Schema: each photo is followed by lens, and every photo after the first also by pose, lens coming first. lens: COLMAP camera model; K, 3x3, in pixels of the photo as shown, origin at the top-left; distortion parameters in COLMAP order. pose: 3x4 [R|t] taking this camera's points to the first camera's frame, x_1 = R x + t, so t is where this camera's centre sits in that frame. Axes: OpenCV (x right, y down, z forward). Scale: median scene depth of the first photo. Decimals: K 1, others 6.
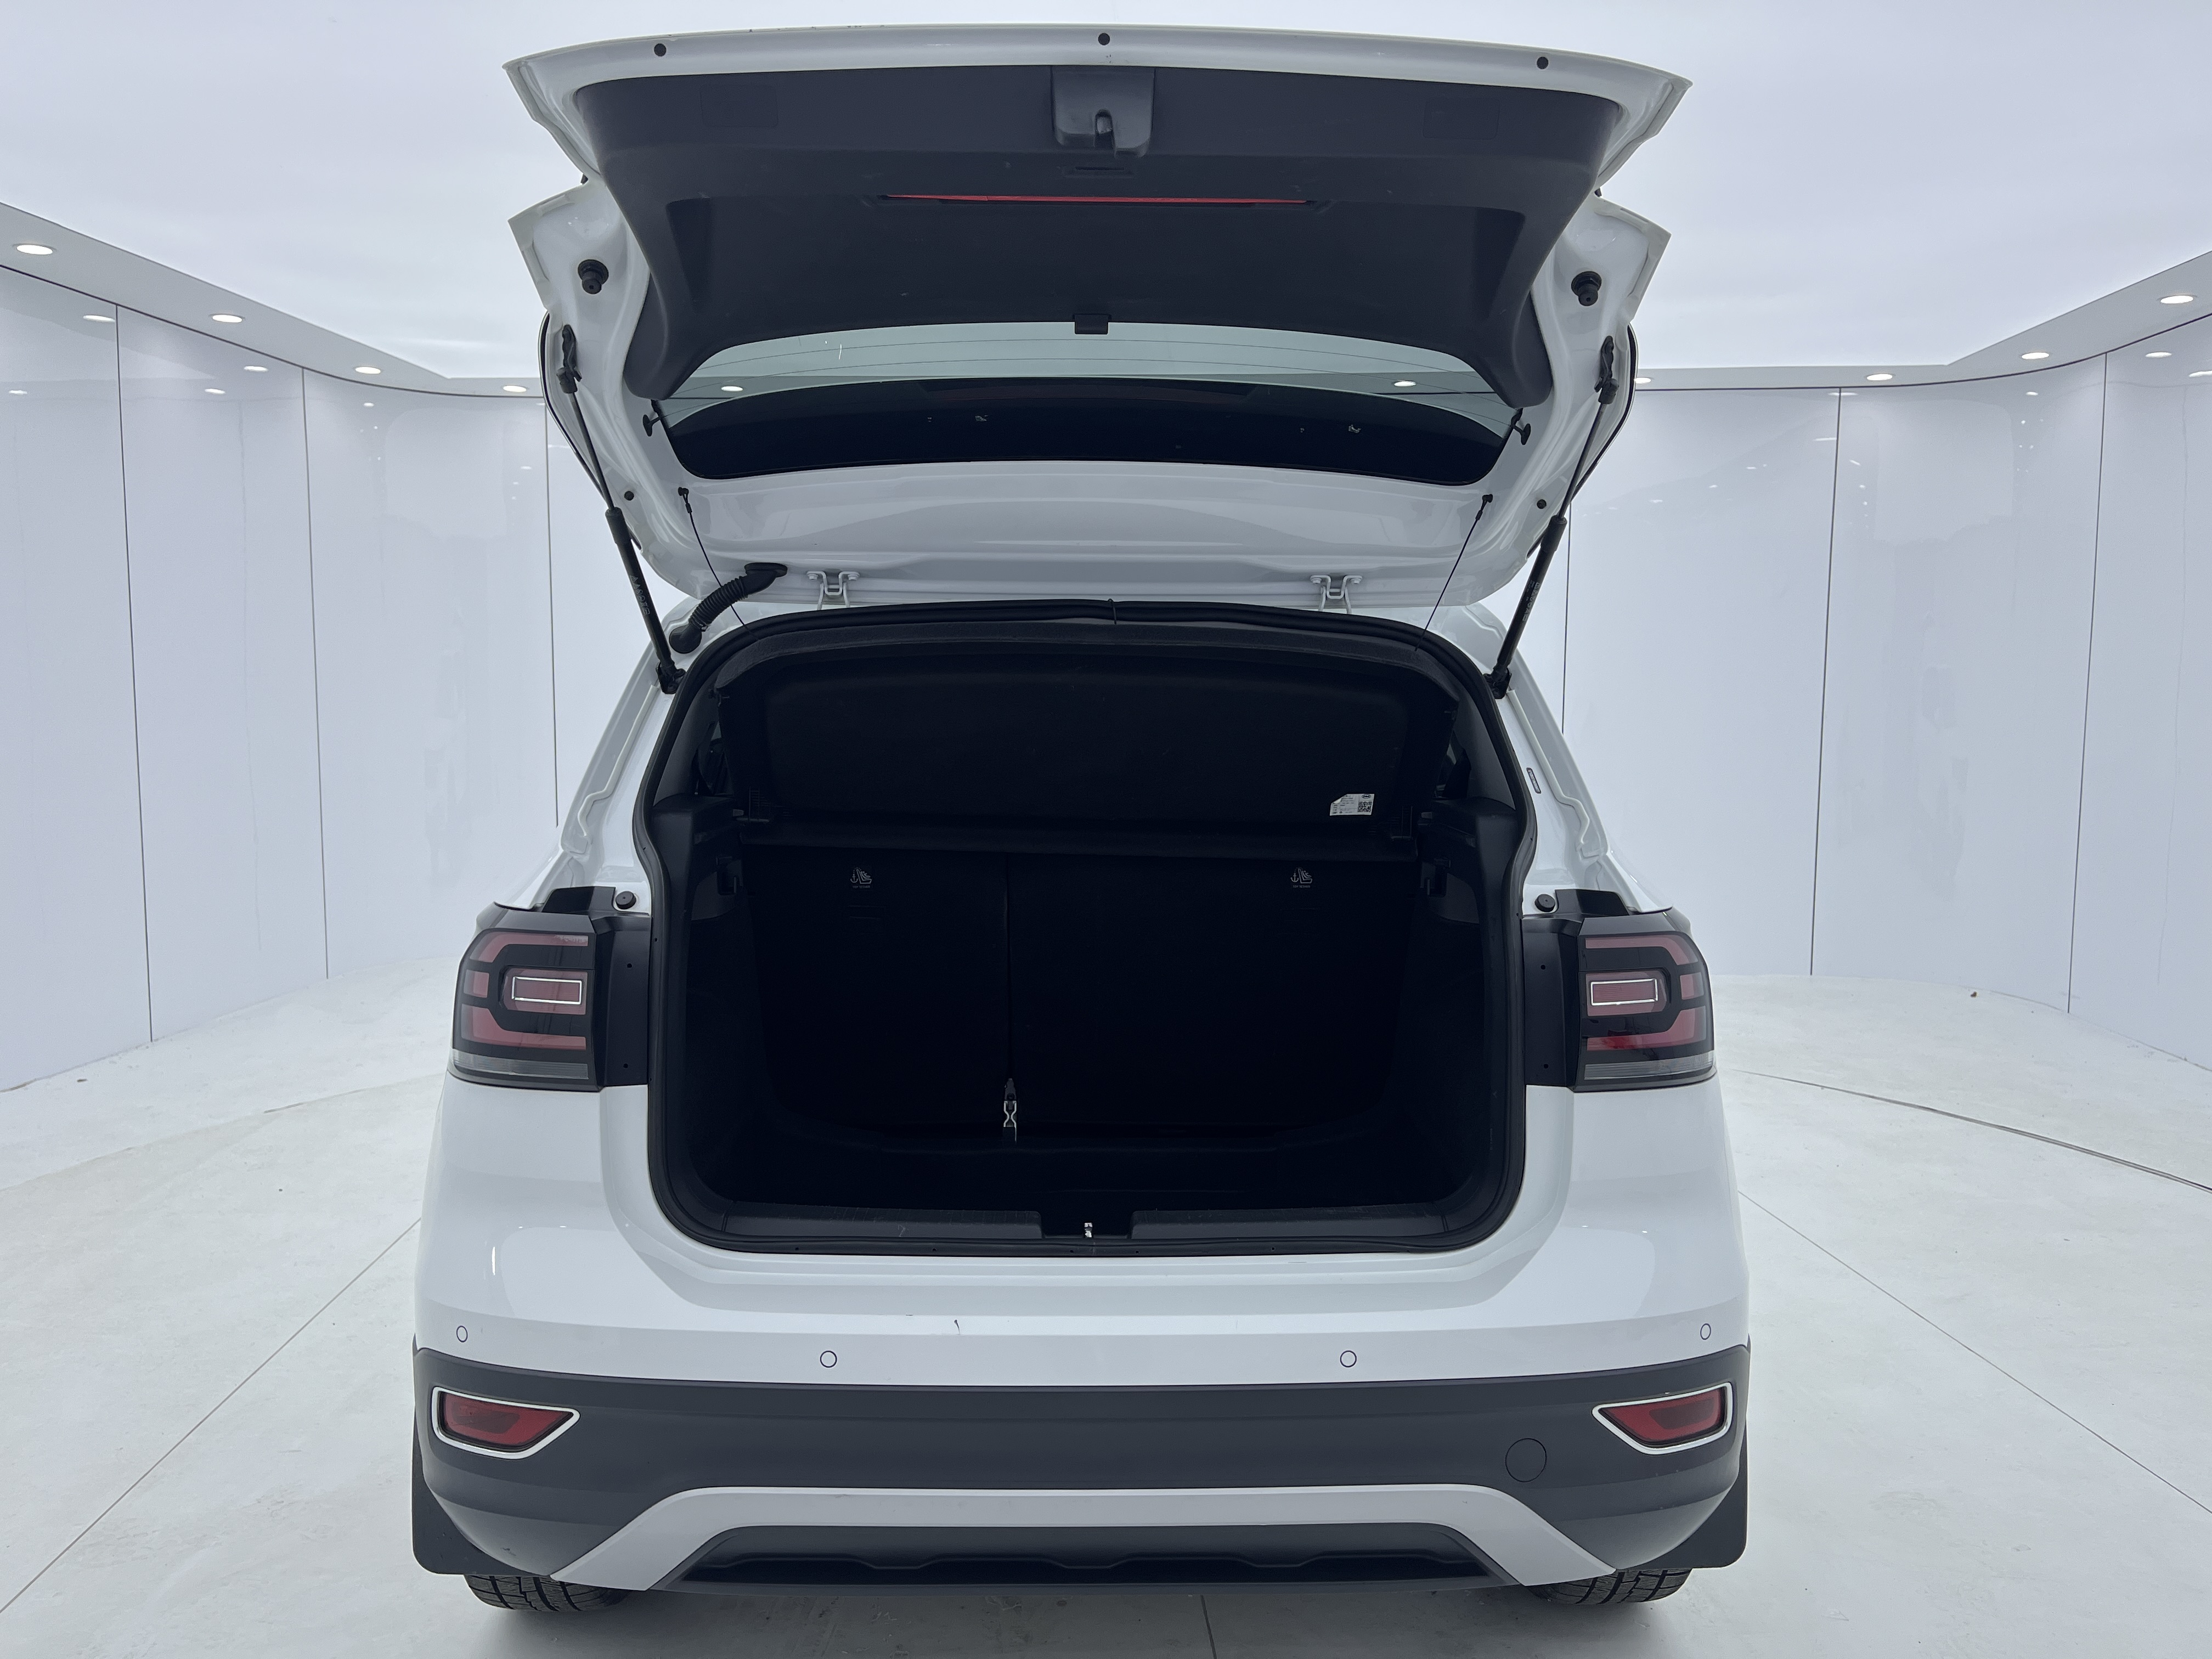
lens RADIAL K [[1709.7, 0, 1106.0], [0, 1709.7, 829.5], [0, 0, 1]] dist [0.037878, 0.008978]
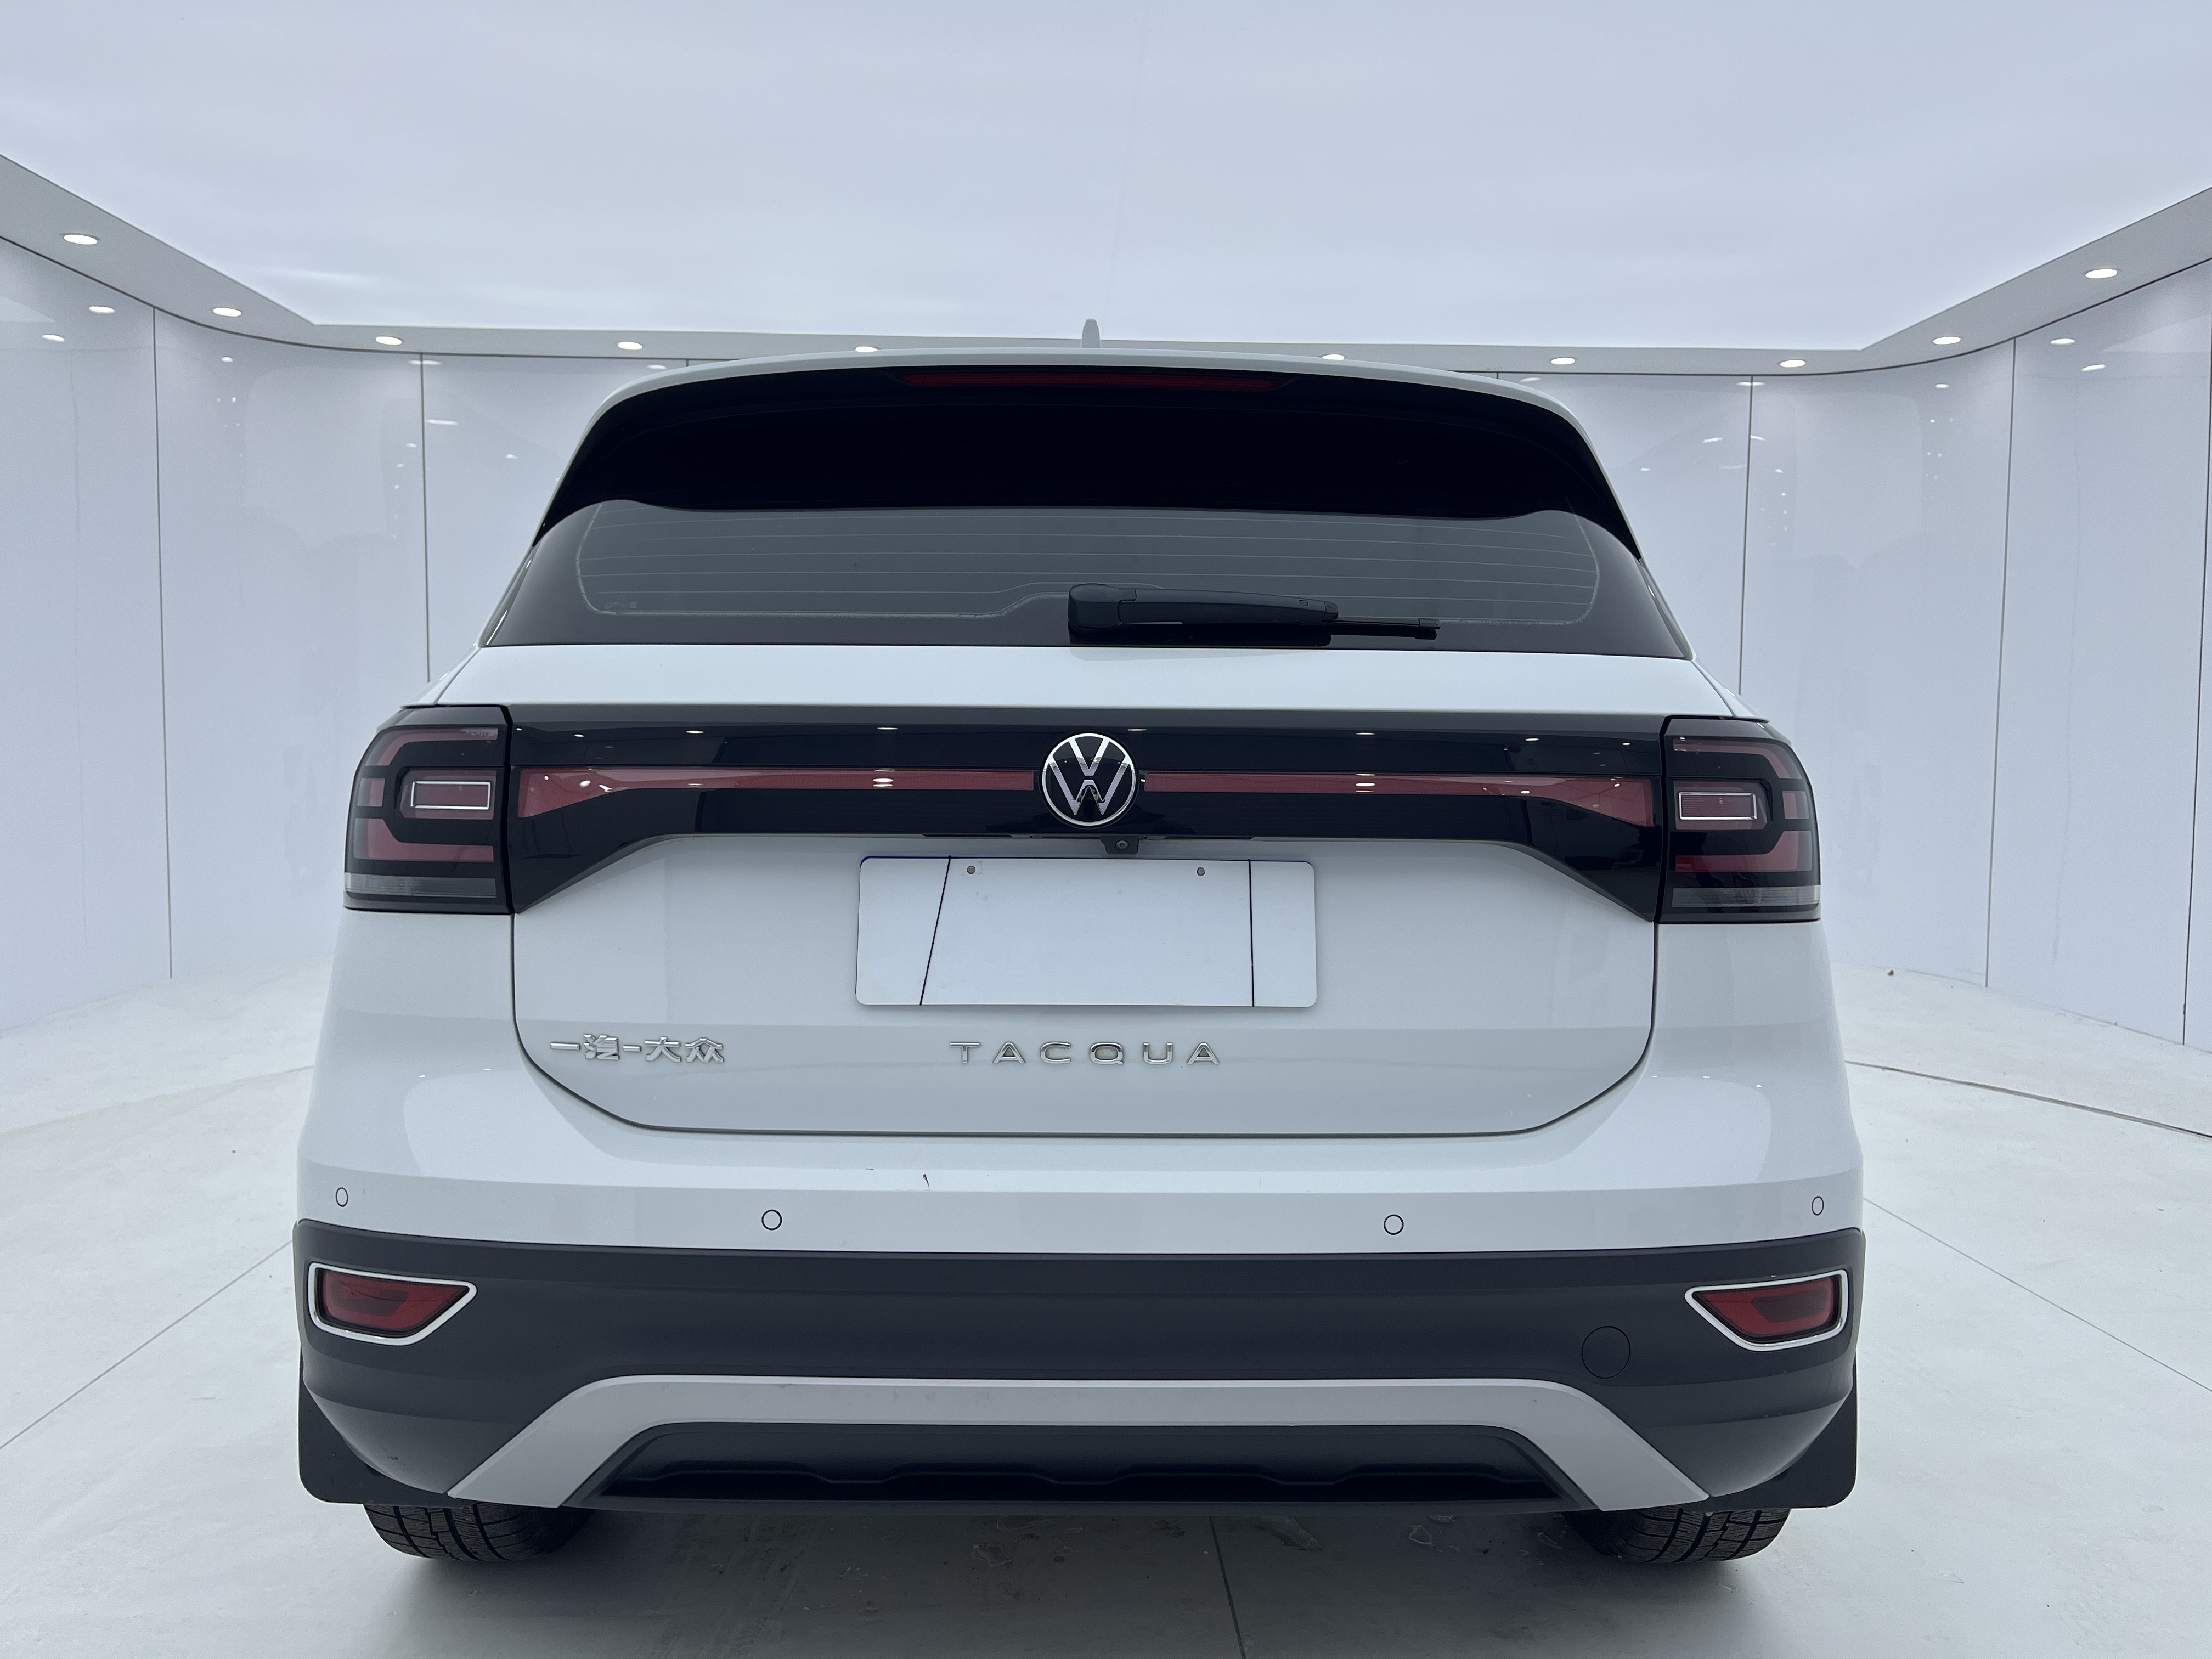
lens RADIAL K [[1700.0, 0, 1121.3], [0, 1700.0, 826.9], [0, 0, 1]] dist [0.036392, -0.013252]
pose [[0.999973, 0.004069, -0.006065, 0.011793], [-0.004272, 0.999418, -0.033834, 0.133811], [0.005924, 0.033859, 0.999409, 0.152870]]
